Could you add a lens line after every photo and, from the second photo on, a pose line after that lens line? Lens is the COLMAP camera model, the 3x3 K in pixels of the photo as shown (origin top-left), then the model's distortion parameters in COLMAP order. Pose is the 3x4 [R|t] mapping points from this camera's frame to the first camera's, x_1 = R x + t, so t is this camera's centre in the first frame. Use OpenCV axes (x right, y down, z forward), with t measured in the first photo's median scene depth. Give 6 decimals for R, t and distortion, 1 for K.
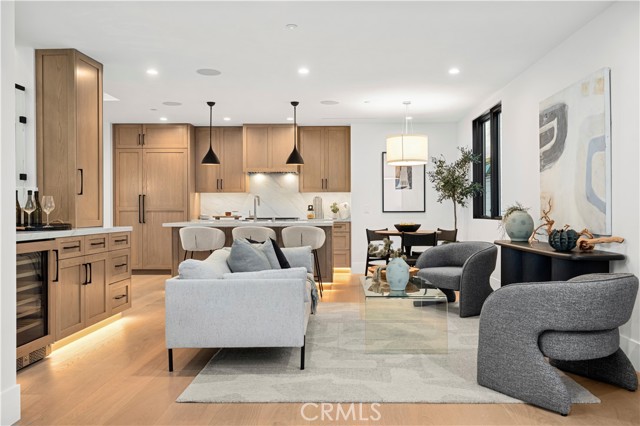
lens RADIAL K [[506.1, 0, 325.4], [0, 506.1, 213.3], [0, 0, 1]] dist [0.004293, -0.001779]
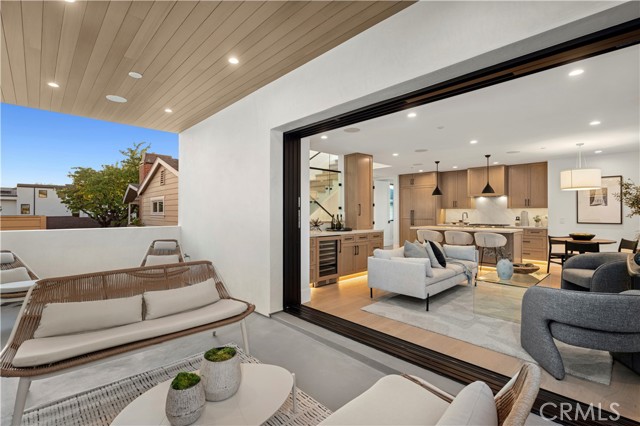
lens RADIAL K [[294.2, 0, 320.5], [0, 294.2, 213.4], [0, 0, 1]] dist [-0.002139, 0.000756]
pose [[0.695952, 0.005951, -0.718063, 0.200146], [-0.003737, 0.999982, 0.004666, -0.029116], [0.718078, -0.000564, 0.695962, -0.031934]]
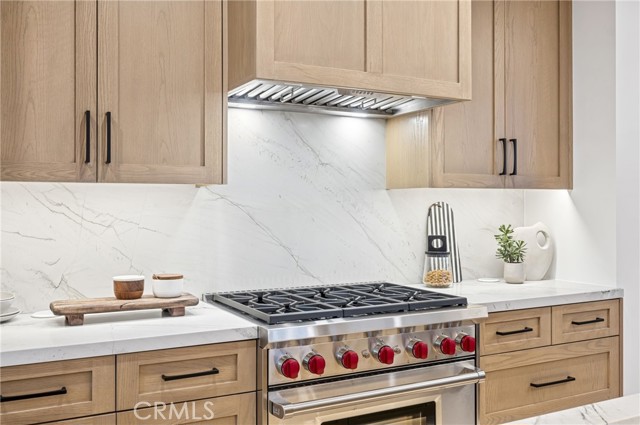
lens RADIAL K [[662.6, 0, 320.5], [0, 662.6, 210.7], [0, 0, 1]] dist [-0.018127, 0.000000]
pose [[0.862544, -0.003220, 0.505972, -0.270723], [0.002108, 0.999994, 0.002770, -0.032173], [-0.505978, -0.001323, 0.862546, 0.772135]]
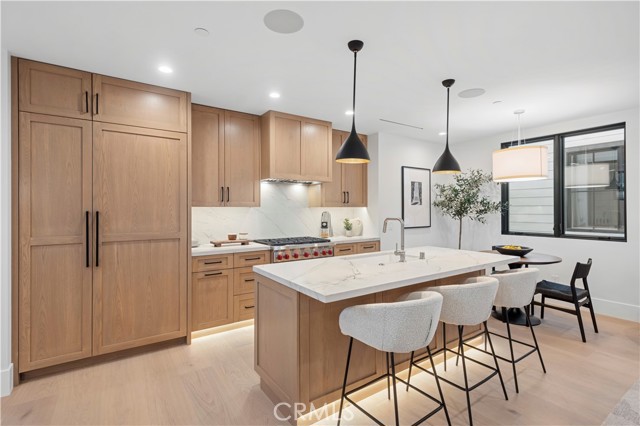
lens RADIAL K [[312.9, 0, 318.3], [0, 312.9, 209.4], [0, 0, 1]] dist [0.005195, 0.000602]
pose [[0.810600, 0.000409, 0.585600, -0.363691], [0.004331, 0.999968, -0.006693, -0.035572], [-0.585584, 0.007962, 0.810572, 0.611677]]
